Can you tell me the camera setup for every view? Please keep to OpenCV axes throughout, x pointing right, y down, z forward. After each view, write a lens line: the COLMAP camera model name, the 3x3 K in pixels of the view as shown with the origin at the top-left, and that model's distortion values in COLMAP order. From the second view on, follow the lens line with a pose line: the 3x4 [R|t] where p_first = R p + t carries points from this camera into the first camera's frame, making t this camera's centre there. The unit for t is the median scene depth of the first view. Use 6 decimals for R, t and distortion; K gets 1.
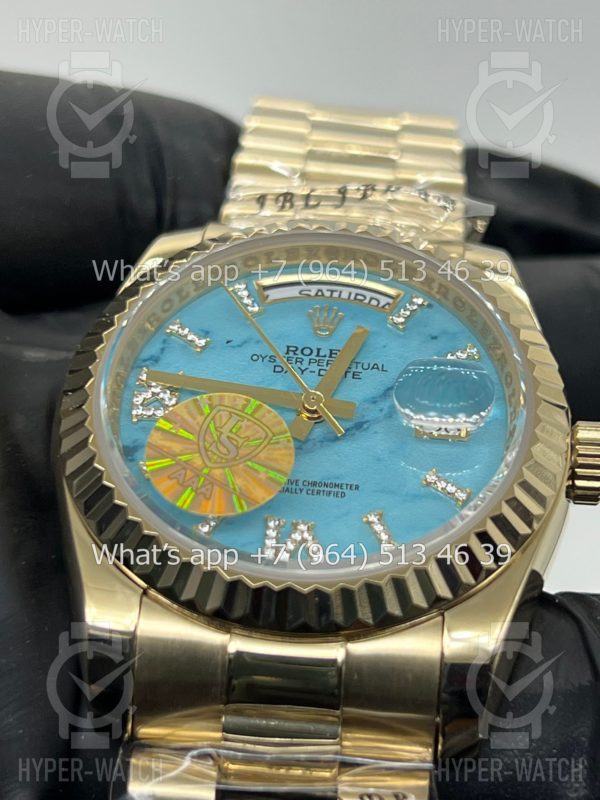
lens RADIAL K [[1814.0, 0, 301.4], [0, 1814.0, 403.1], [0, 0, 1]] dist [0.294775, 0.000000]
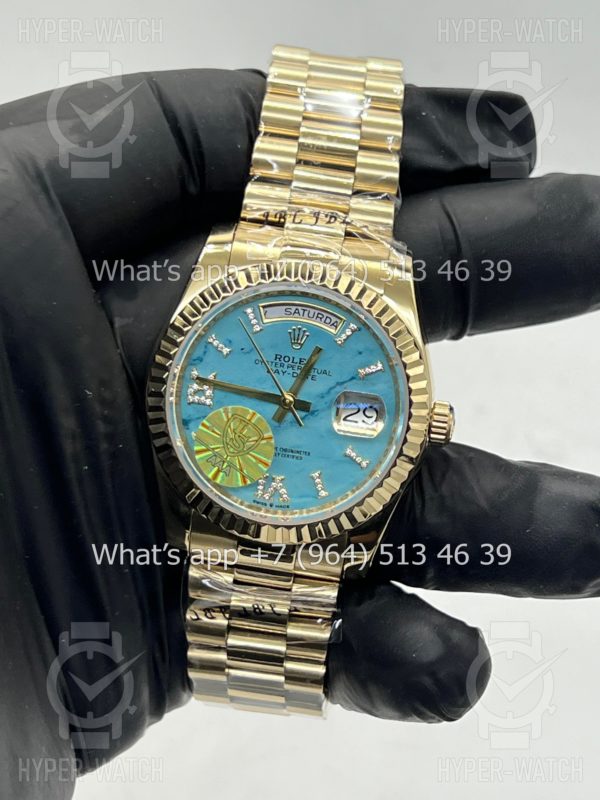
lens RADIAL K [[1814.0, 0, 301.3], [0, 1814.0, 400.6], [0, 0, 1]] dist [0.294775, 0.000000]
pose [[0.998443, 0.050988, -0.022604, 0.059325], [-0.026132, 0.785701, 0.618054, -1.090489], [0.049273, -0.616501, 0.785811, -0.404513]]
